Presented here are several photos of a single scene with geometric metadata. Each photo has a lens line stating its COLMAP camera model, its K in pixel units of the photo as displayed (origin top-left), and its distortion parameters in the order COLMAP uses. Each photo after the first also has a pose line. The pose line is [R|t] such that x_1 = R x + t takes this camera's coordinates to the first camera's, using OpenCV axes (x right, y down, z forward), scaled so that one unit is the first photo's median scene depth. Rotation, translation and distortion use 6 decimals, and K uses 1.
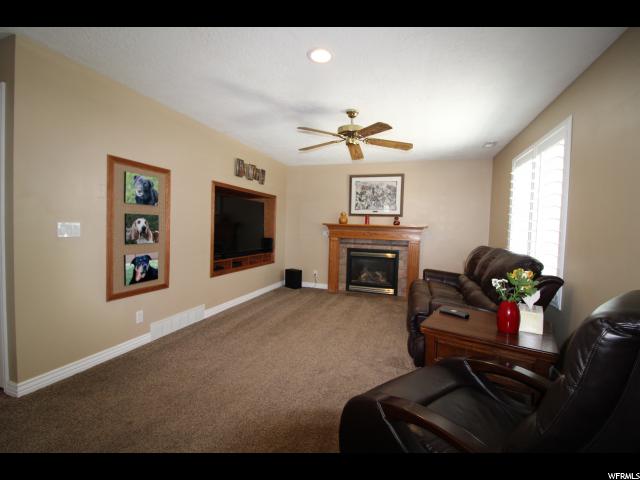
lens RADIAL K [[295.2, 0, 320.0], [0, 295.2, 240.0], [0, 0, 1]] dist [-0.031593, -0.000032]
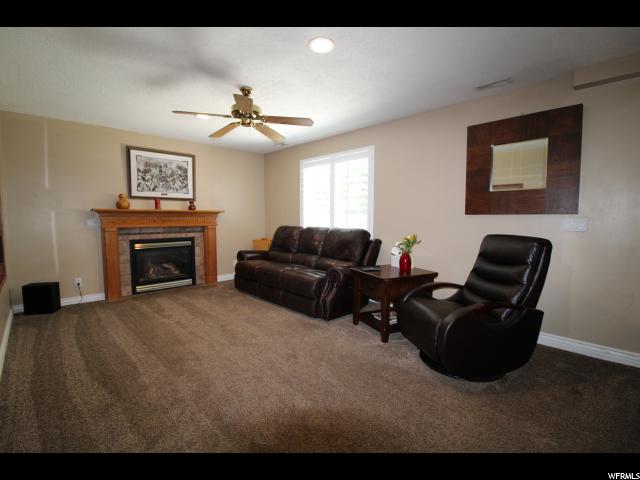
lens RADIAL K [[295.2, 0, 320.0], [0, 295.2, 240.0], [0, 0, 1]] dist [-0.031593, -0.000032]
pose [[0.447526, -0.101361, 0.888508, -0.381548], [0.048549, 0.994844, 0.089039, -0.018337], [-0.892952, 0.003289, 0.450140, 0.215833]]
